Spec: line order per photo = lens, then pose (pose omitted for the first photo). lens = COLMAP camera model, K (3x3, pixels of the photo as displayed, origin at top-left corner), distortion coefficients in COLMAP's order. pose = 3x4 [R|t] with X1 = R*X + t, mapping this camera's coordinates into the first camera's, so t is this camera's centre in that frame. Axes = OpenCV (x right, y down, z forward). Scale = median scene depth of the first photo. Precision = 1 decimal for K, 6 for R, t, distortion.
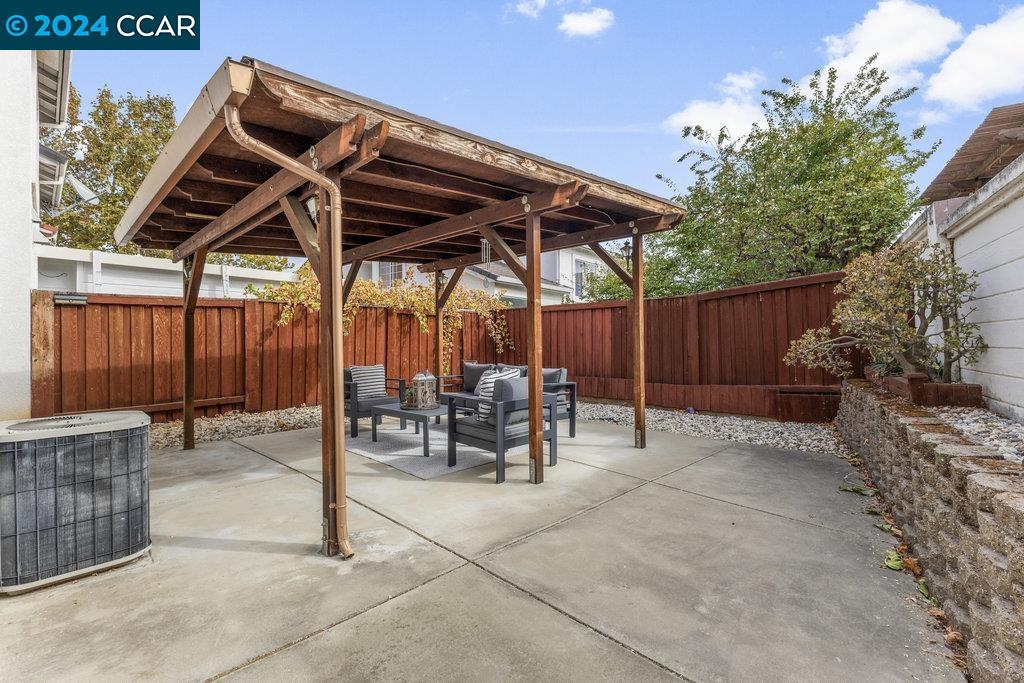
lens RADIAL K [[466.7, 0, 513.0], [0, 466.7, 339.9], [0, 0, 1]] dist [0.015685, 0.000421]
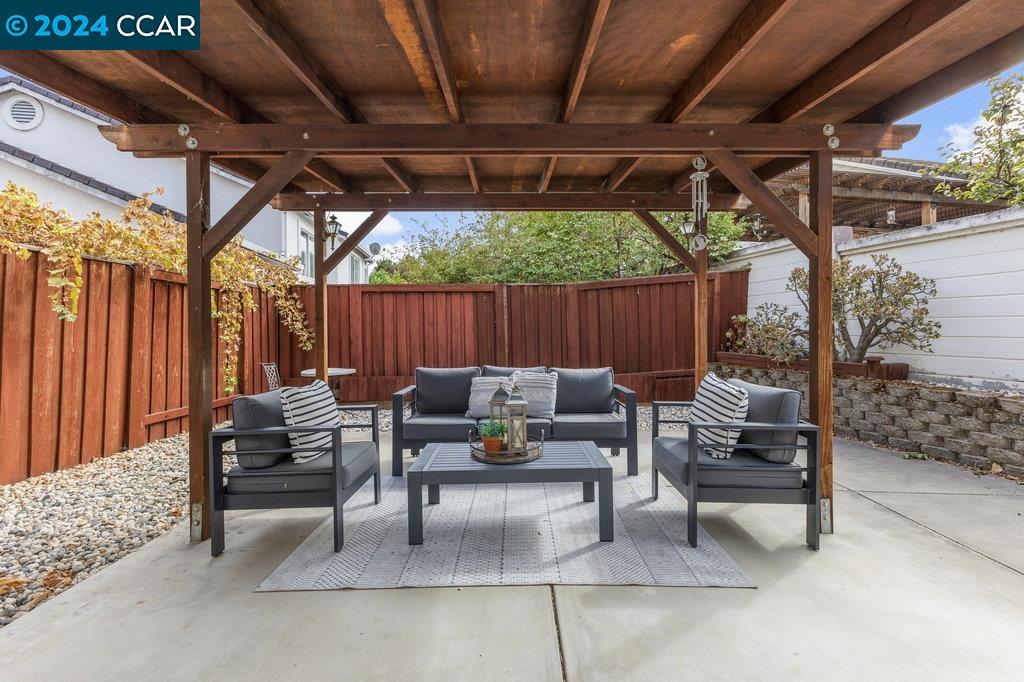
lens RADIAL K [[466.7, 0, 513.0], [0, 466.7, 339.4], [0, 0, 1]] dist [0.015685, 0.000421]
pose [[0.701135, -0.015206, 0.712867, -0.410161], [-0.000565, 0.999760, 0.021881, -0.002391], [-0.713028, -0.015745, 0.700958, 0.430077]]
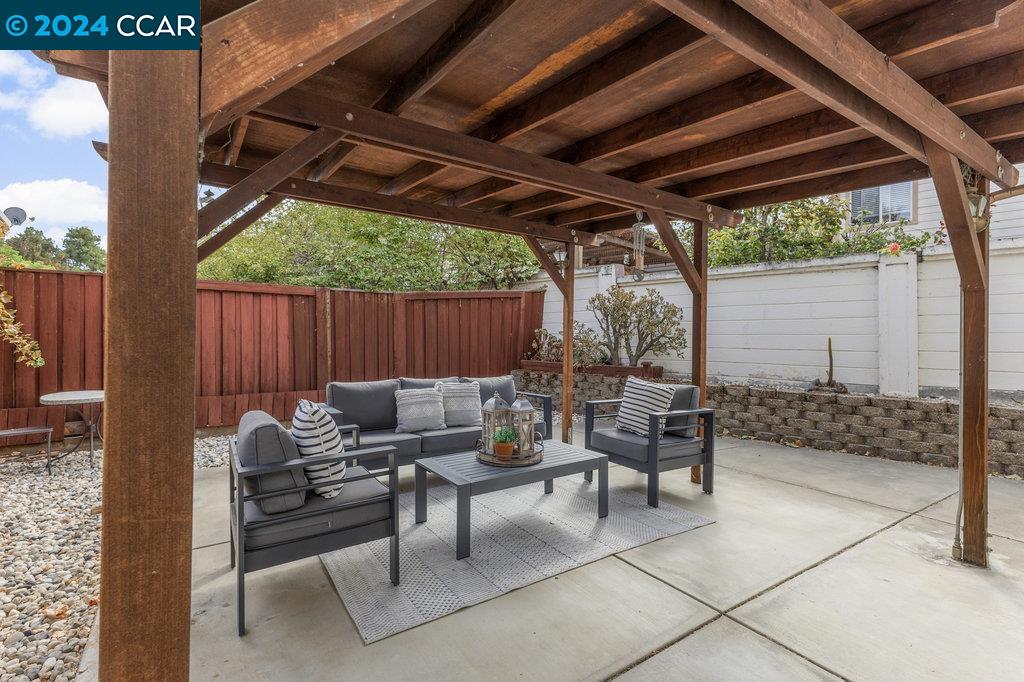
lens RADIAL K [[482.4, 0, 512.0], [0, 482.4, 341.0], [0, 0, 1]] dist [0.013684, -0.000062]
pose [[0.186256, -0.000030, 0.982501, -0.558625], [-0.011474, 0.999932, 0.002206, -0.003636], [-0.982434, -0.011684, 0.186243, 0.623884]]
